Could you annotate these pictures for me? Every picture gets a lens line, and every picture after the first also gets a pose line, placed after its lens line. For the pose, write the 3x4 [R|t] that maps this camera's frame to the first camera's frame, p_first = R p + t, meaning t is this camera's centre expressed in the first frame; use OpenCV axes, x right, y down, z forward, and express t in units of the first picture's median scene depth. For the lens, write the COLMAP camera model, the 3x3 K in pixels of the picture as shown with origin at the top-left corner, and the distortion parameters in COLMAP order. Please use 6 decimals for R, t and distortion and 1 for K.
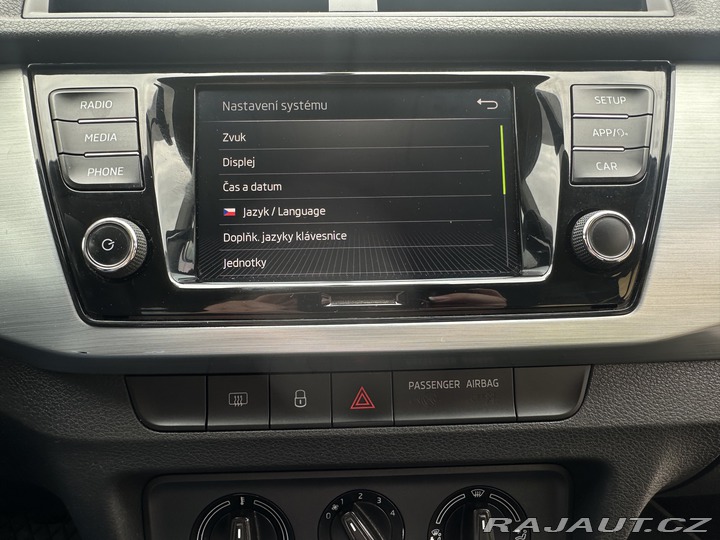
lens RADIAL K [[514.1, 0, 361.3], [0, 514.1, 267.1], [0, 0, 1]] dist [0.002206, -0.005873]
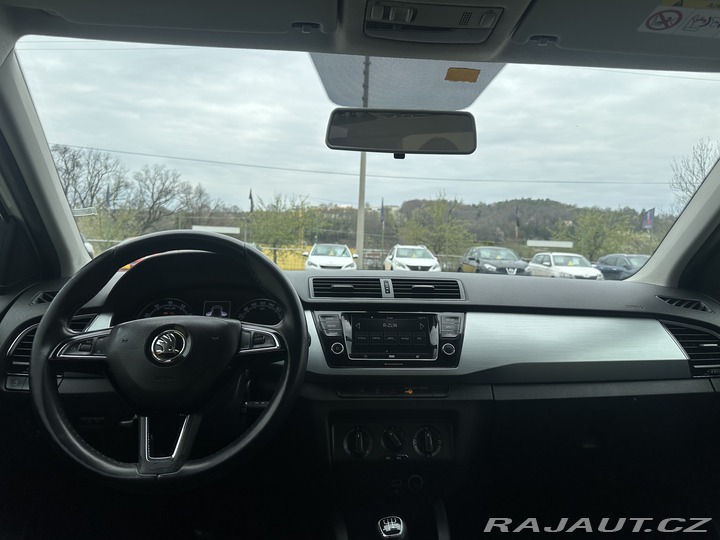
lens RADIAL K [[514.1, 0, 353.7], [0, 514.1, 268.3], [0, 0, 1]] dist [0.002206, -0.005873]
pose [[0.999756, 0.020940, 0.007023, -0.351370], [-0.016627, 0.922890, -0.384704, 0.935381], [-0.014537, 0.384494, 0.923013, -3.090169]]
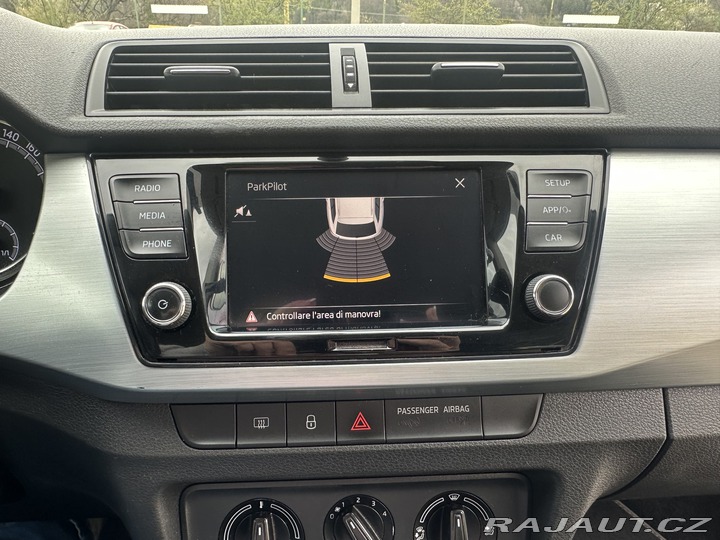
lens RADIAL K [[514.1, 0, 355.8], [0, 514.1, 275.1], [0, 0, 1]] dist [0.002206, -0.005873]
pose [[0.999936, -0.002073, 0.011165, -0.022883], [0.002069, 0.999998, 0.000362, -0.102255], [-0.011166, -0.000339, 0.999938, -0.252119]]
